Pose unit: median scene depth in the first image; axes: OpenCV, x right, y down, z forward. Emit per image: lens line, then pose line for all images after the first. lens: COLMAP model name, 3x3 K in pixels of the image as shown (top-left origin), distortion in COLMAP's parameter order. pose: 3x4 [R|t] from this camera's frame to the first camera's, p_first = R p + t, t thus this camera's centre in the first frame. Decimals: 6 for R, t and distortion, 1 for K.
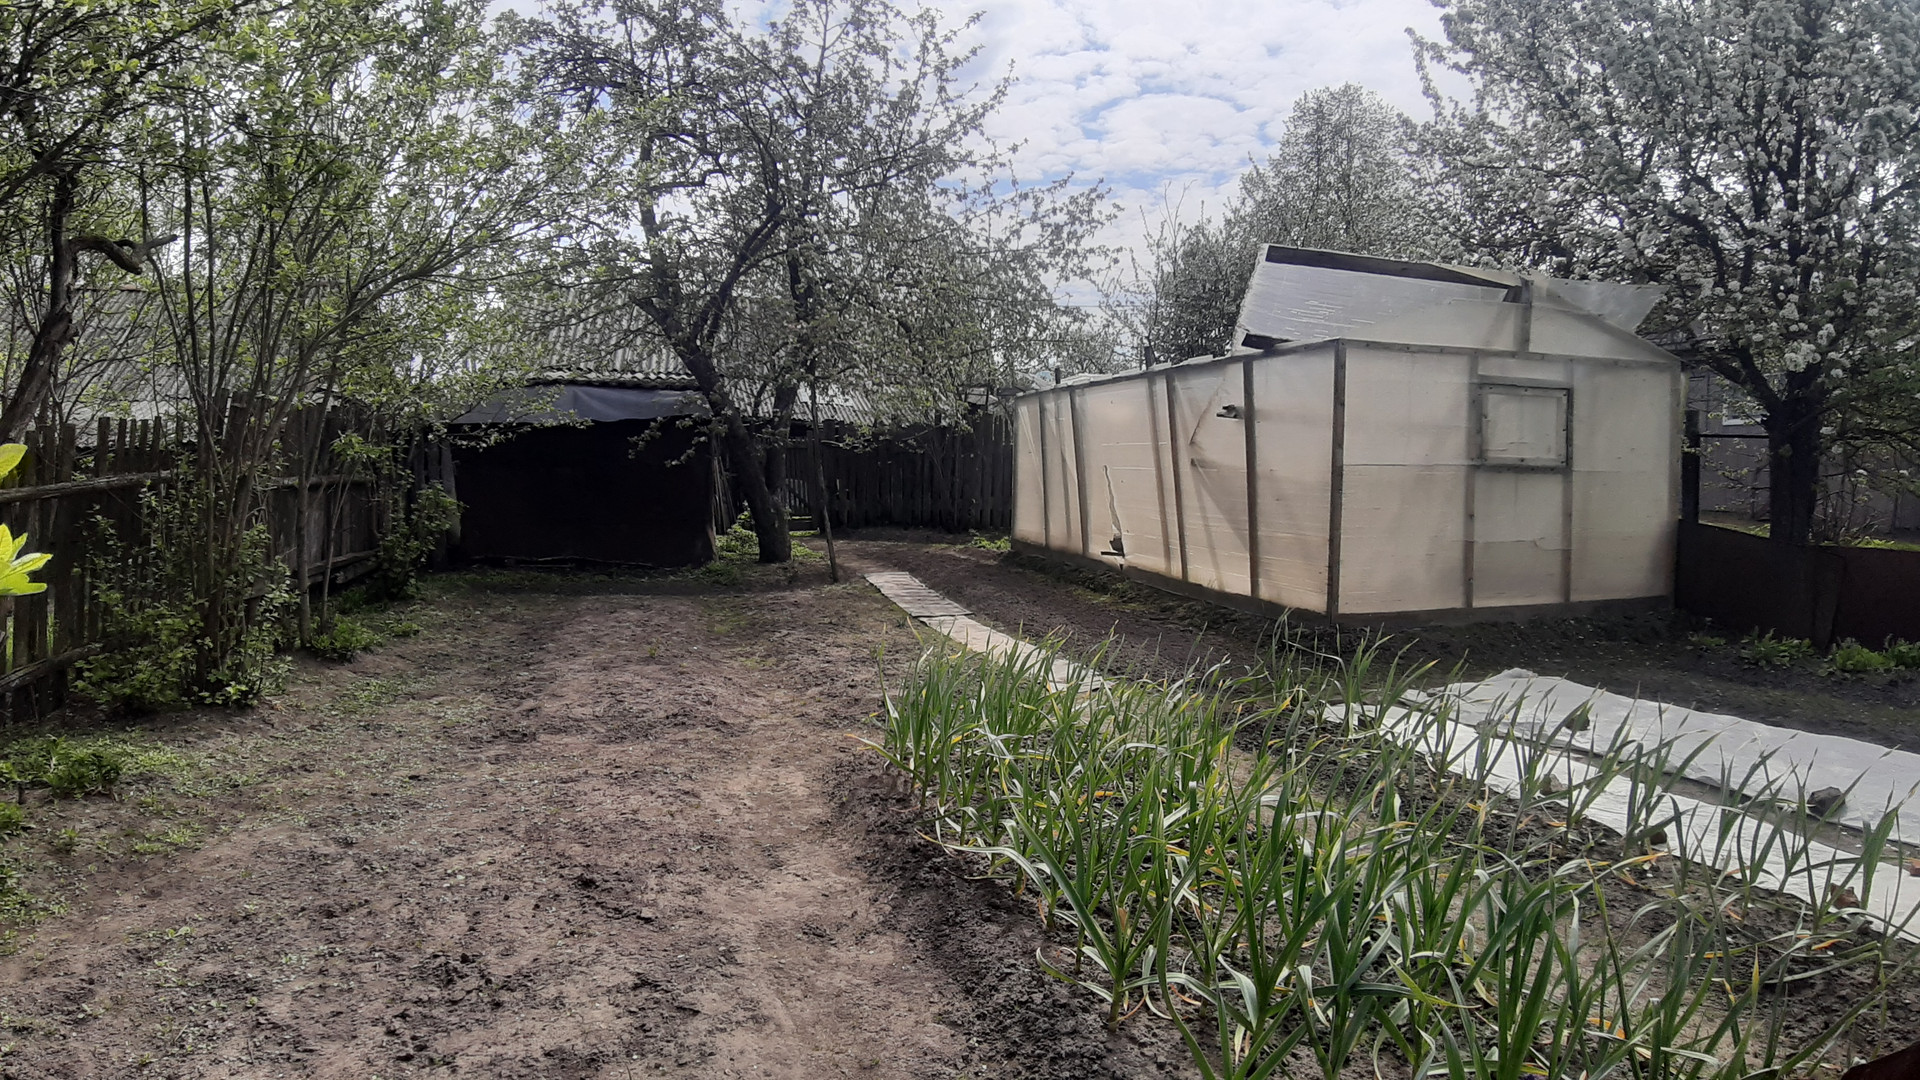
lens RADIAL K [[1089.4, 0, 1024.5], [0, 1089.4, 546.8], [0, 0, 1]] dist [-0.073864, -0.019485]
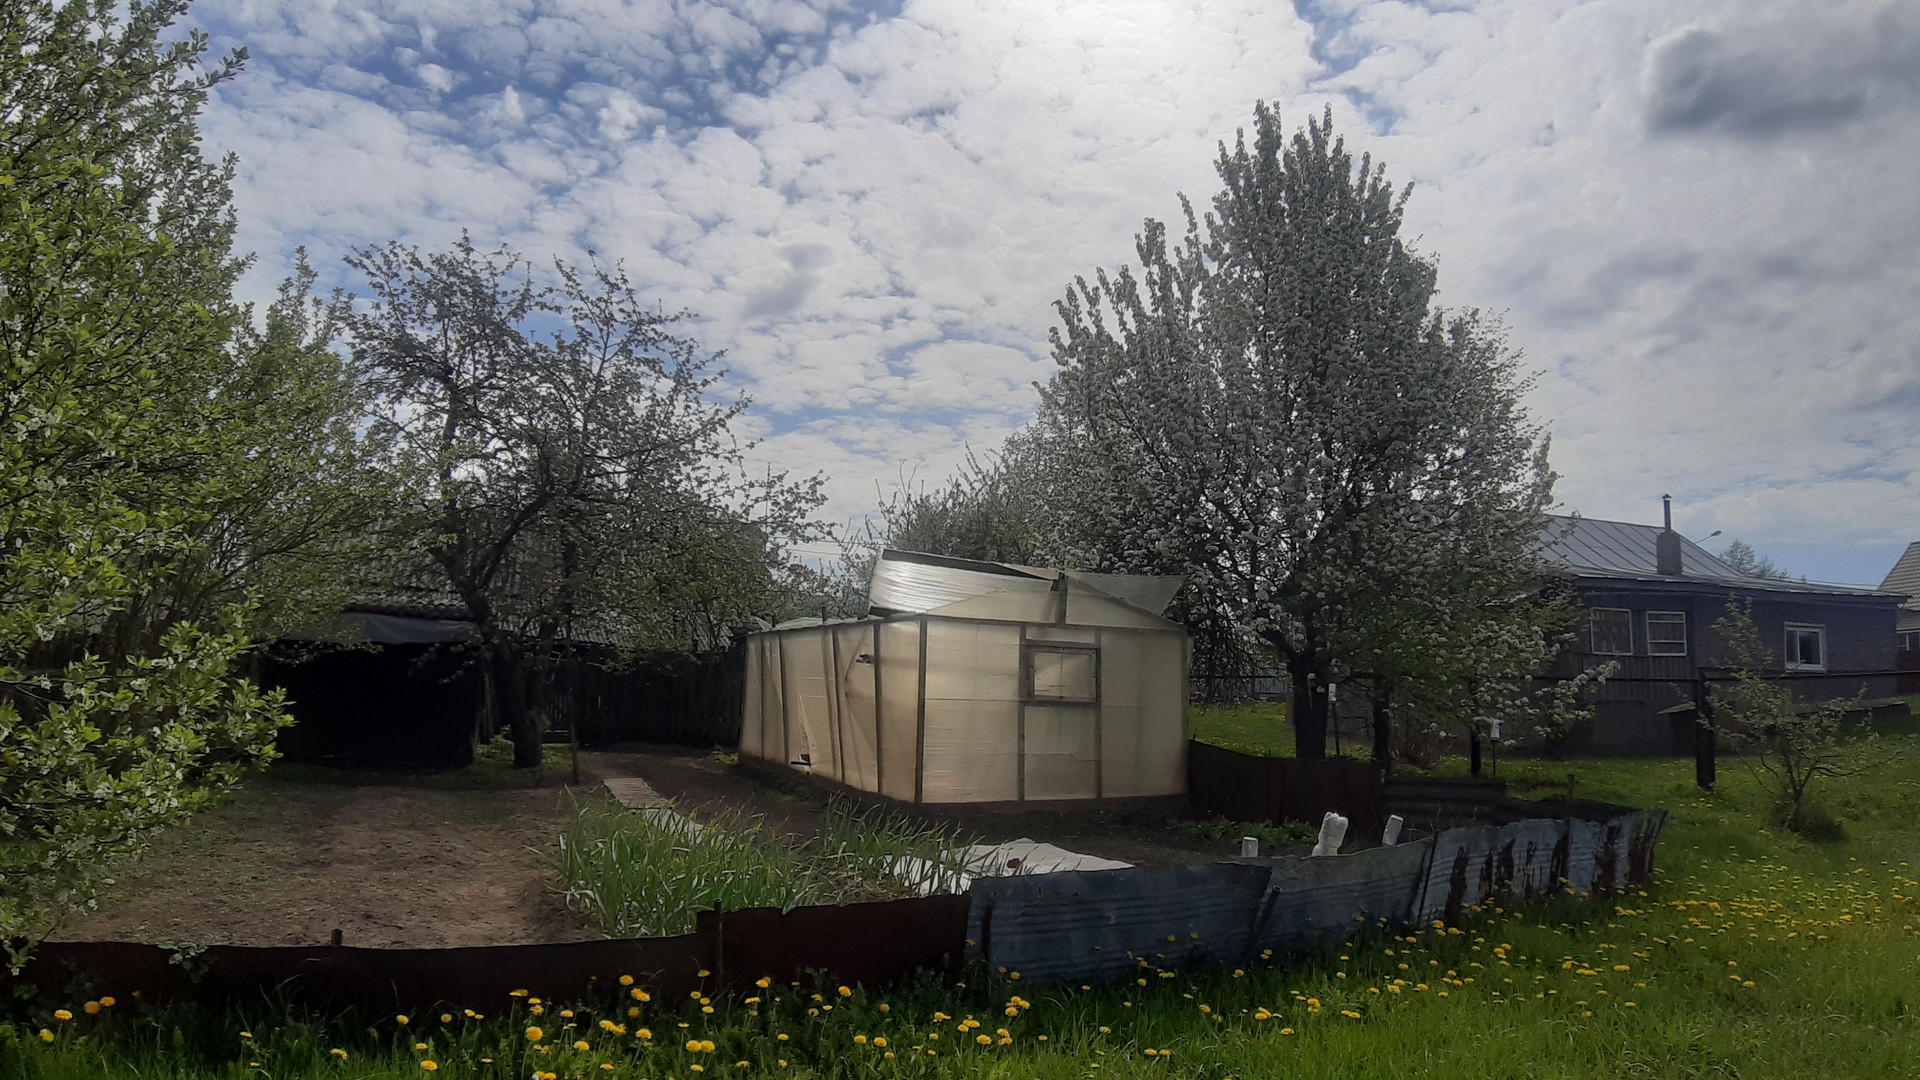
lens RADIAL K [[1089.4, 0, 1024.5], [0, 1089.4, 546.8], [0, 0, 1]] dist [-0.073864, -0.019485]
pose [[0.983893, 0.041773, 0.173810, 0.128060], [-0.006051, 0.979539, -0.201165, 0.013262], [-0.178657, 0.196873, 0.964014, -0.371174]]
